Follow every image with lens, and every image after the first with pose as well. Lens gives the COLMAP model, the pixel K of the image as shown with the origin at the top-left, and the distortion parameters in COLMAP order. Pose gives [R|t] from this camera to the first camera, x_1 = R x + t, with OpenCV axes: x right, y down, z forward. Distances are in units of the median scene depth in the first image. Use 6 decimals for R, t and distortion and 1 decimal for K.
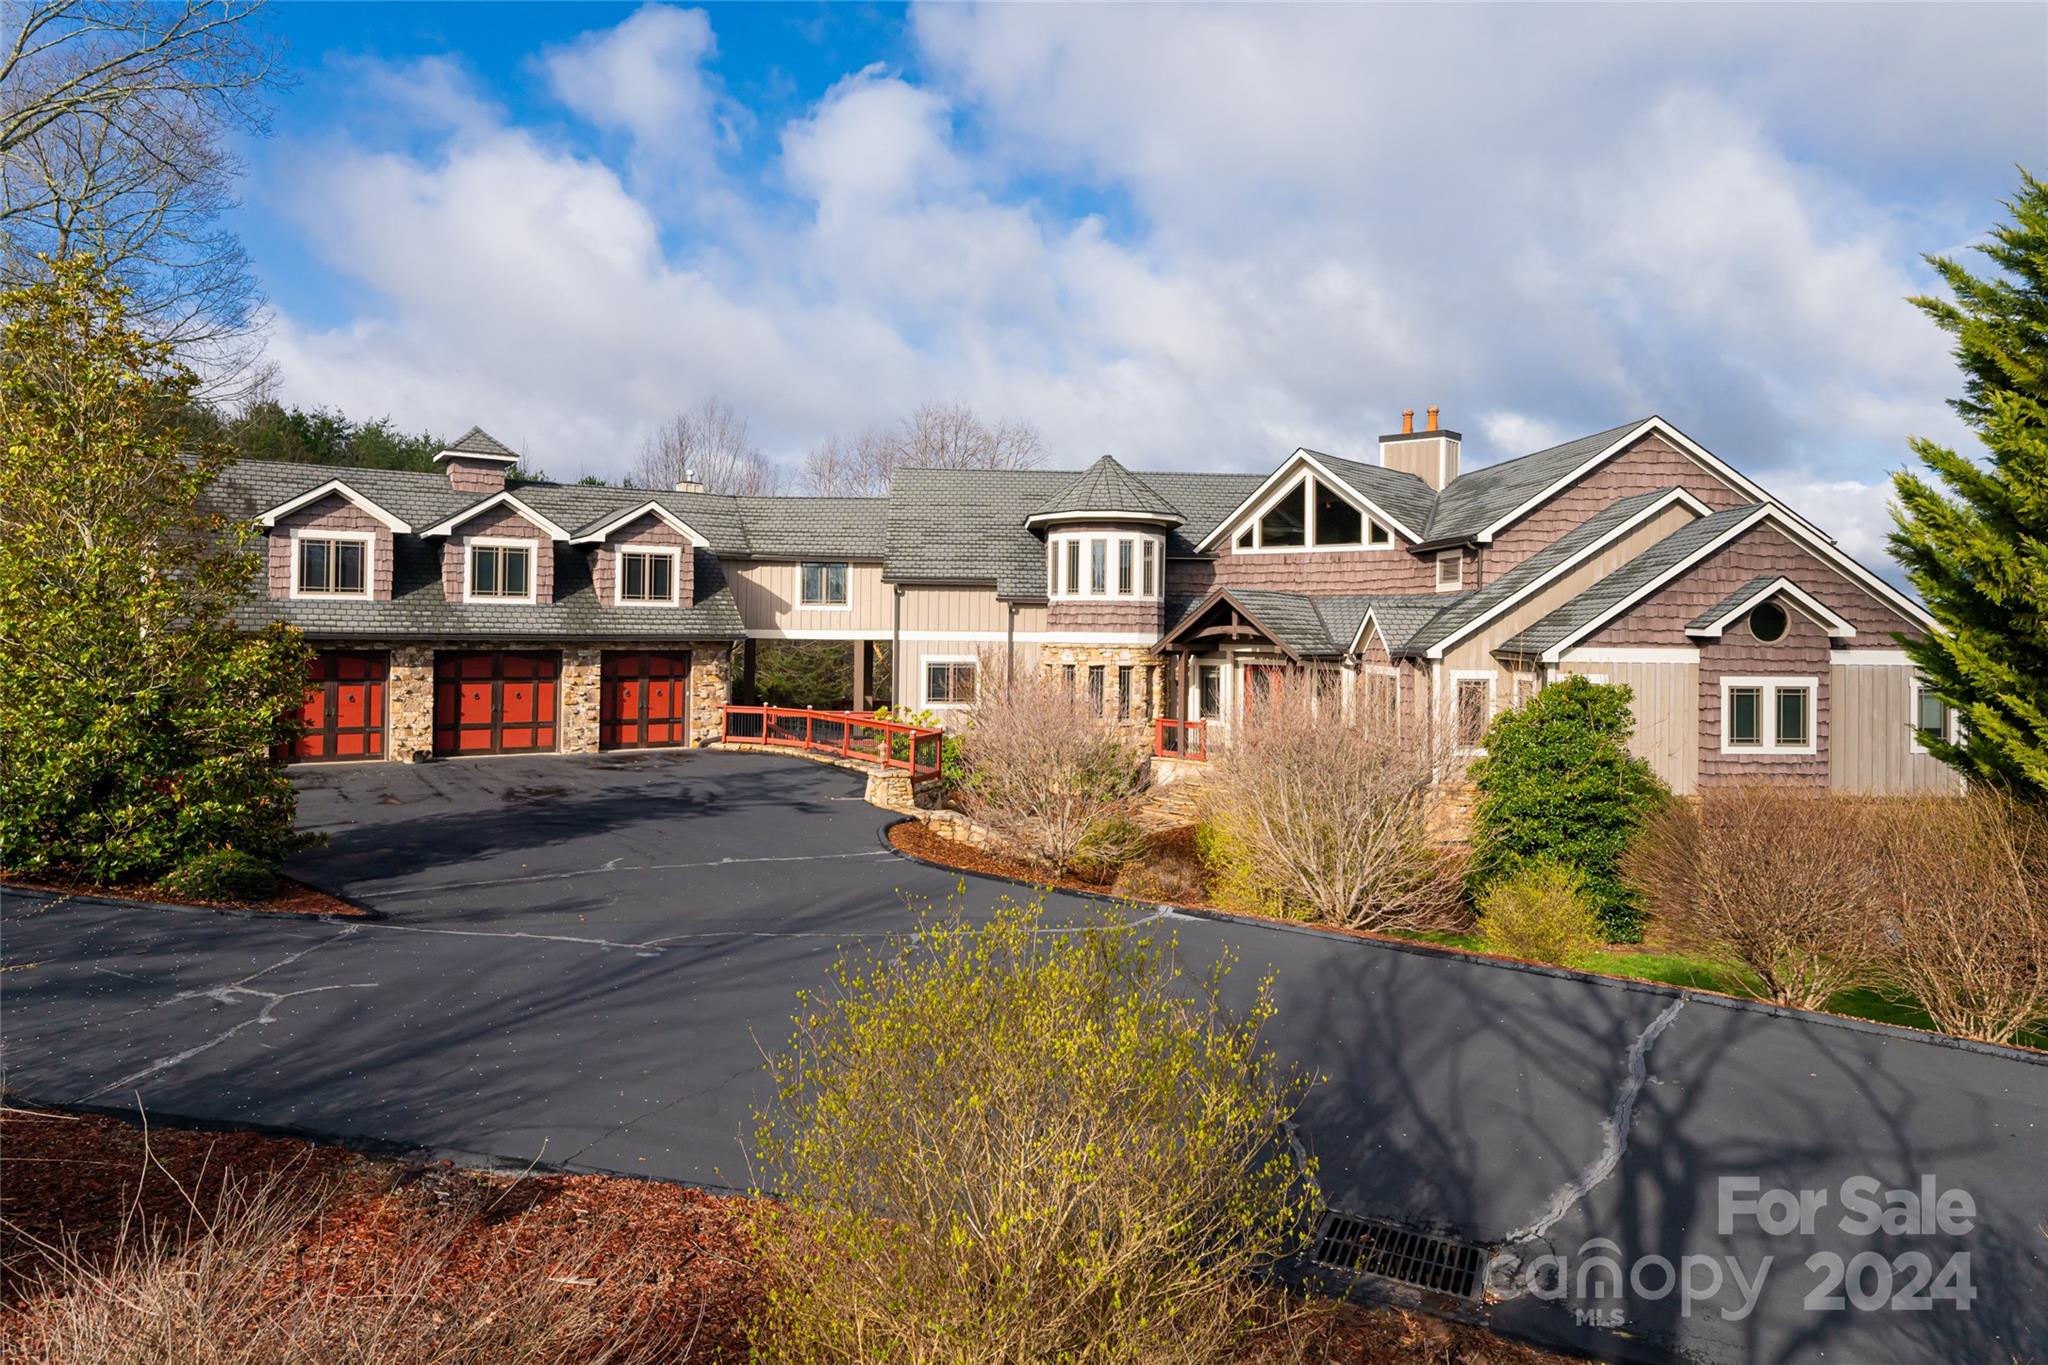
lens RADIAL K [[1163.7, 0, 1019.2], [0, 1163.7, 584.3], [0, 0, 1]] dist [0.002508, -0.000064]
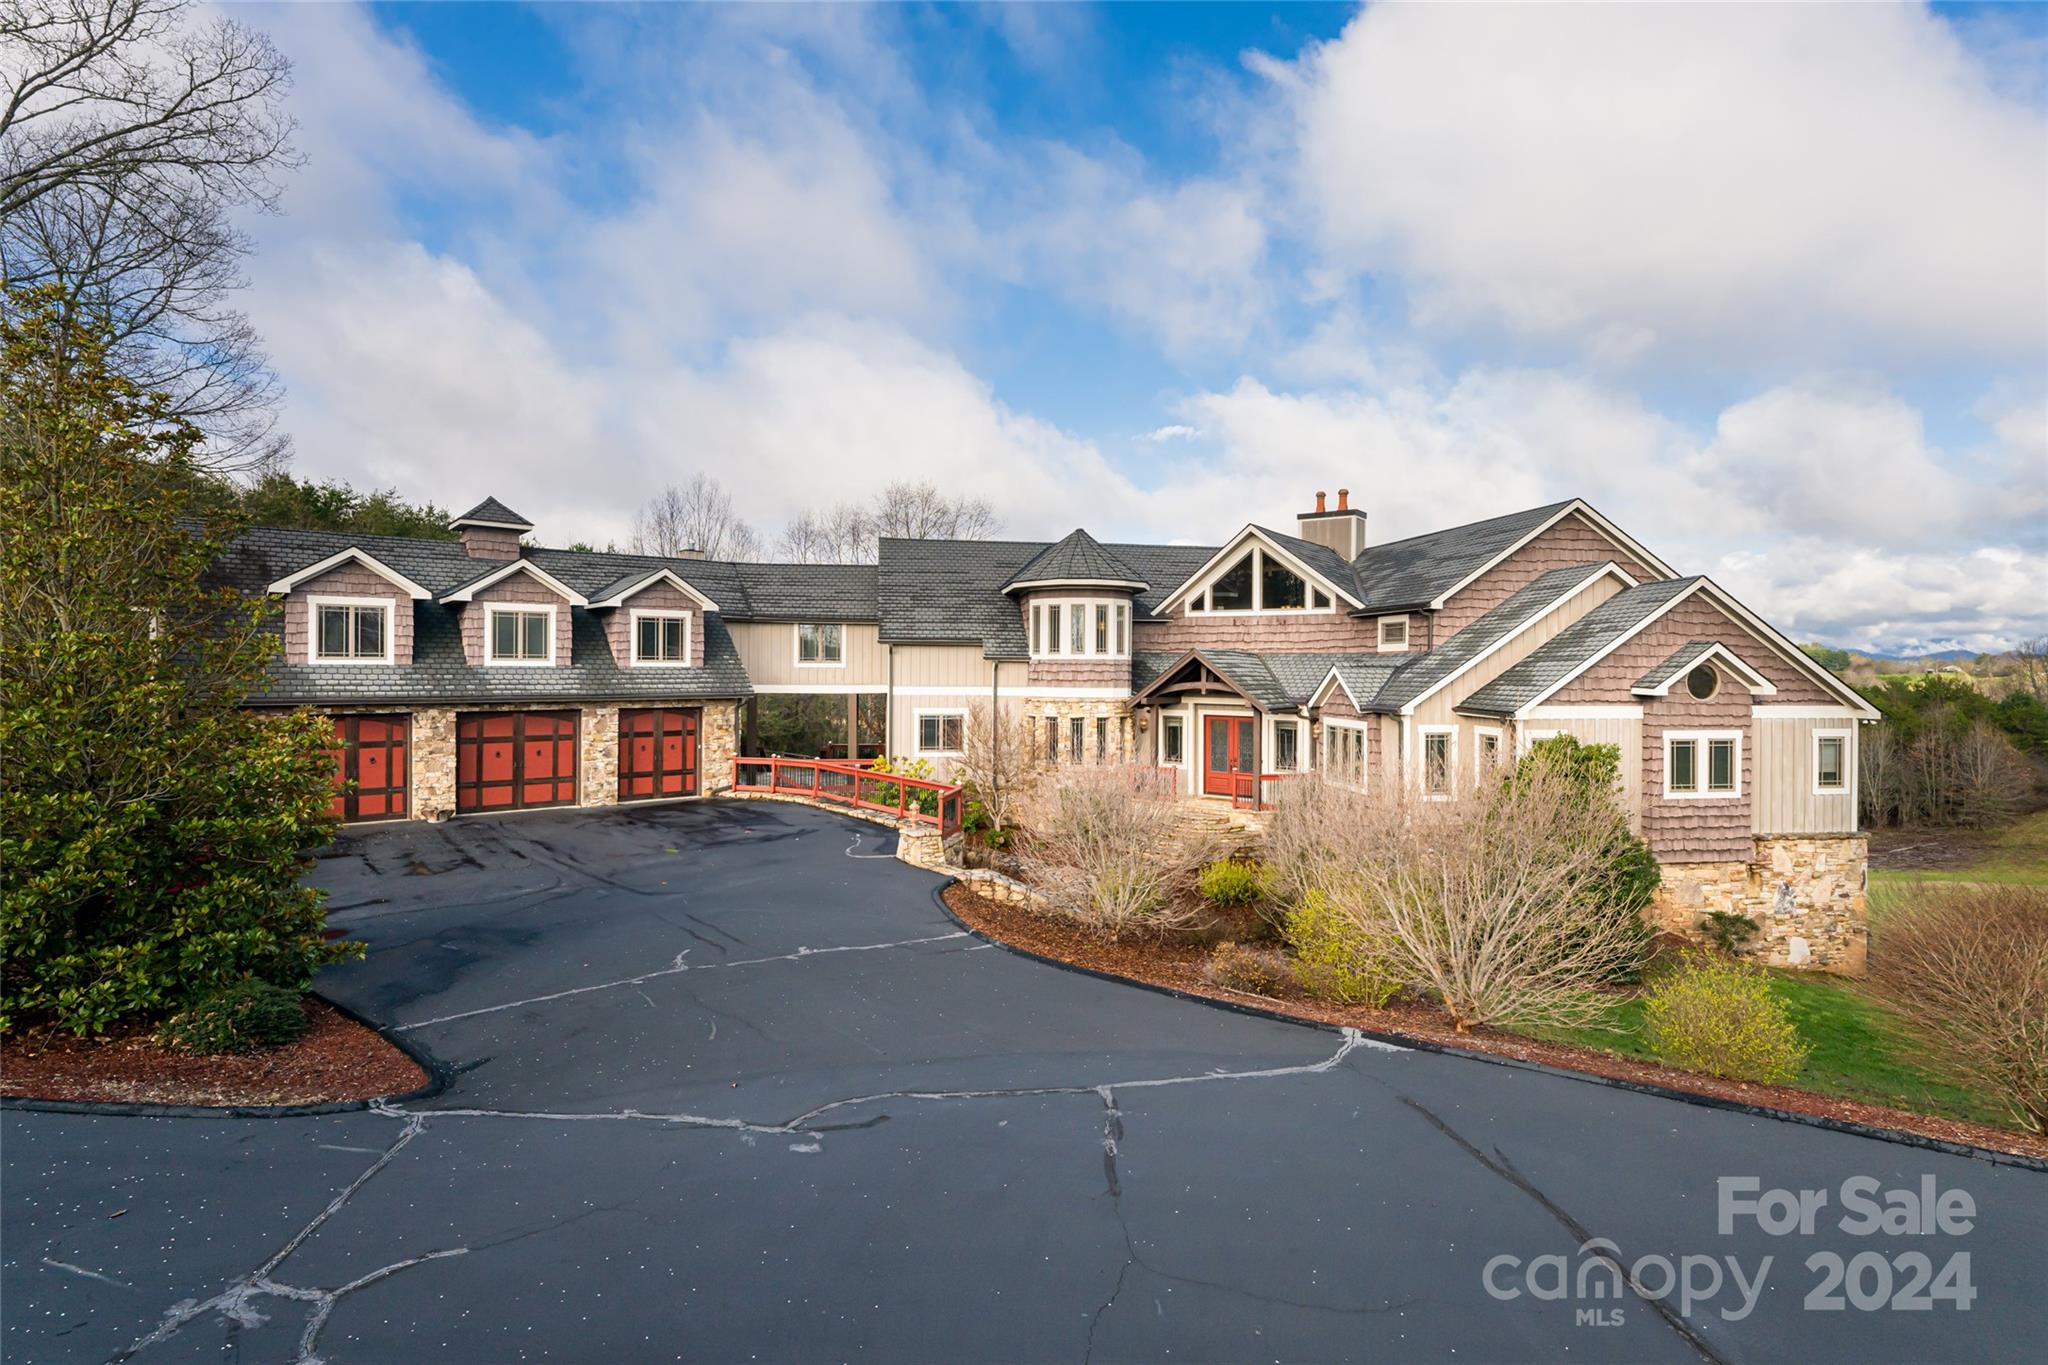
lens RADIAL K [[926.2, 0, 1007.6], [0, 926.2, 649.8], [0, 0, 1]] dist [-0.000611, -0.000003]
pose [[0.995710, -0.004051, 0.092443, -0.081781], [0.002146, 0.999783, 0.020706, -0.013772], [-0.092507, -0.020419, 0.995503, 0.122856]]
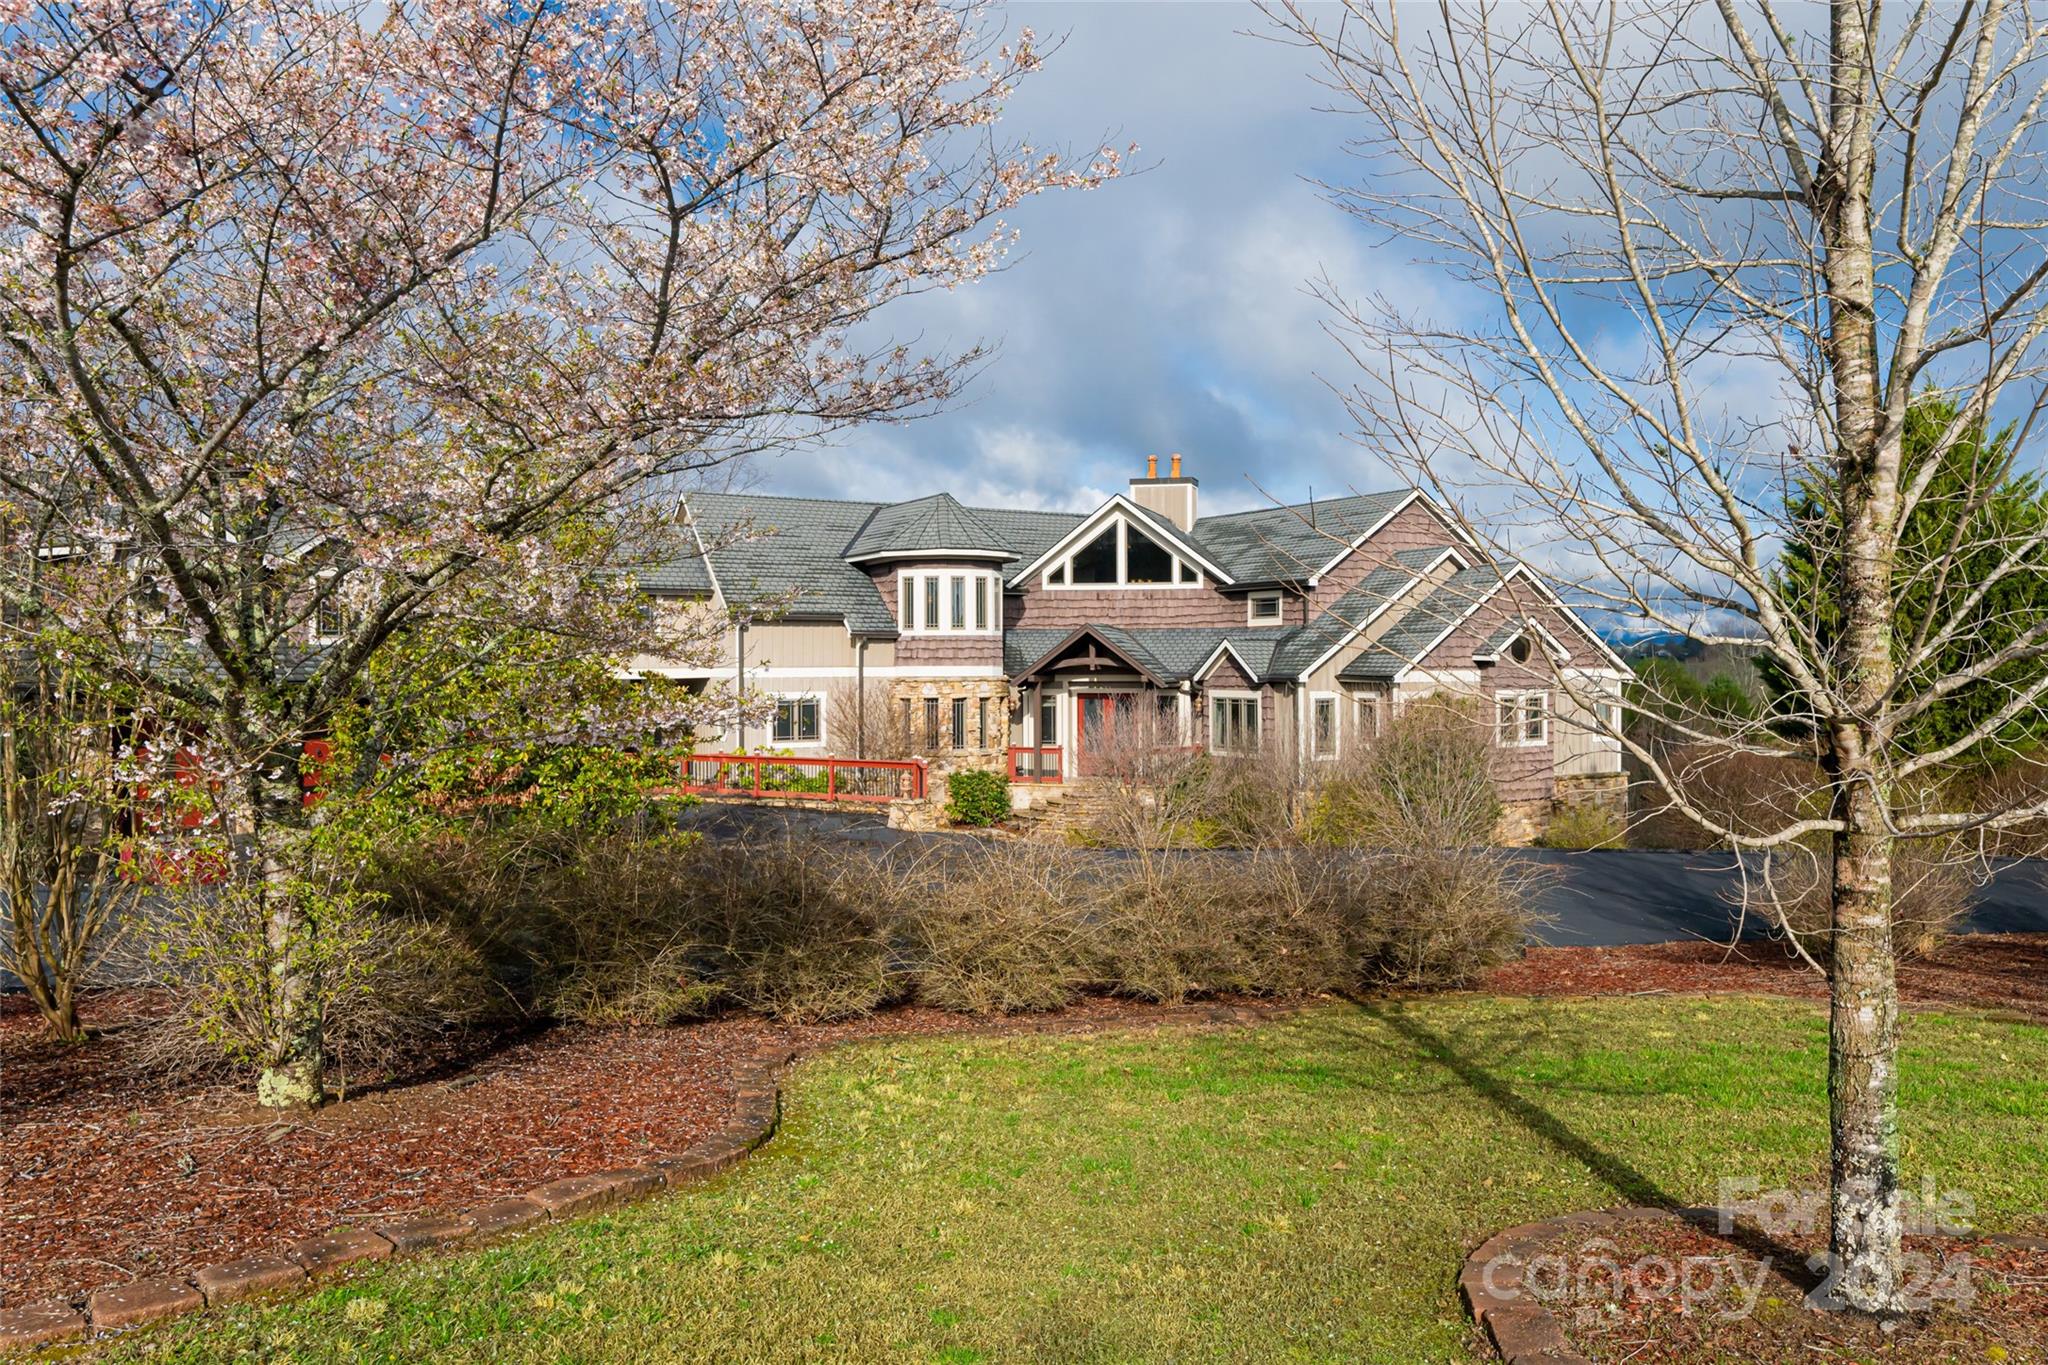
lens RADIAL K [[1415.0, 0, 1034.2], [0, 1415.0, 619.5], [0, 0, 1]] dist [-0.001295, 0.002597]
pose [[0.891364, -0.002918, 0.453279, -0.446271], [-0.002467, 0.999933, 0.011289, -0.014603], [-0.453282, -0.011181, 0.891297, -0.154944]]
